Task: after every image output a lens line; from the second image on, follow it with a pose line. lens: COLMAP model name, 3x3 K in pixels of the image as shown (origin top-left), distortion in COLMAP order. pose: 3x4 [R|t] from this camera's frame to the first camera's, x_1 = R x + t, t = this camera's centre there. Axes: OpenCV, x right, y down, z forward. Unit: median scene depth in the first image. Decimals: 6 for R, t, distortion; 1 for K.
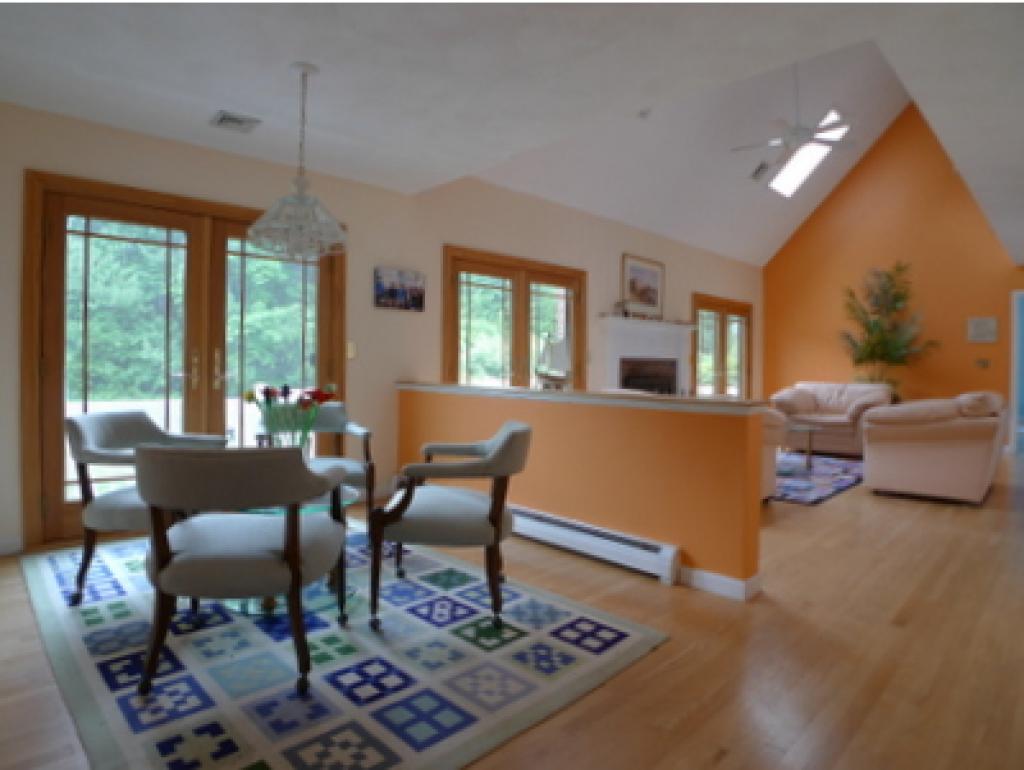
lens RADIAL K [[596.3, 0, 496.7], [0, 596.3, 381.2], [0, 0, 1]] dist [-0.064190, 0.003525]
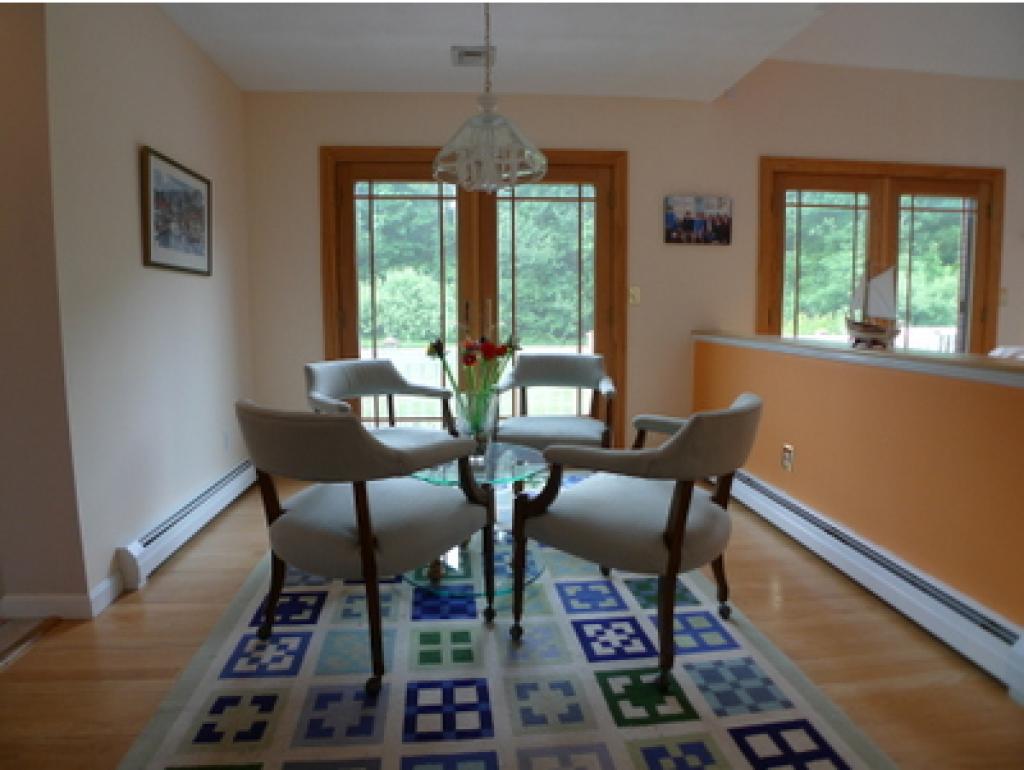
lens RADIAL K [[573.6, 0, 499.0], [0, 573.6, 376.4], [0, 0, 1]] dist [-0.069990, 0.002559]
pose [[0.780342, 0.052543, -0.623141, 0.124053], [0.000427, 0.996419, 0.084551, -0.003688], [0.625352, -0.066245, 0.777526, 0.201434]]
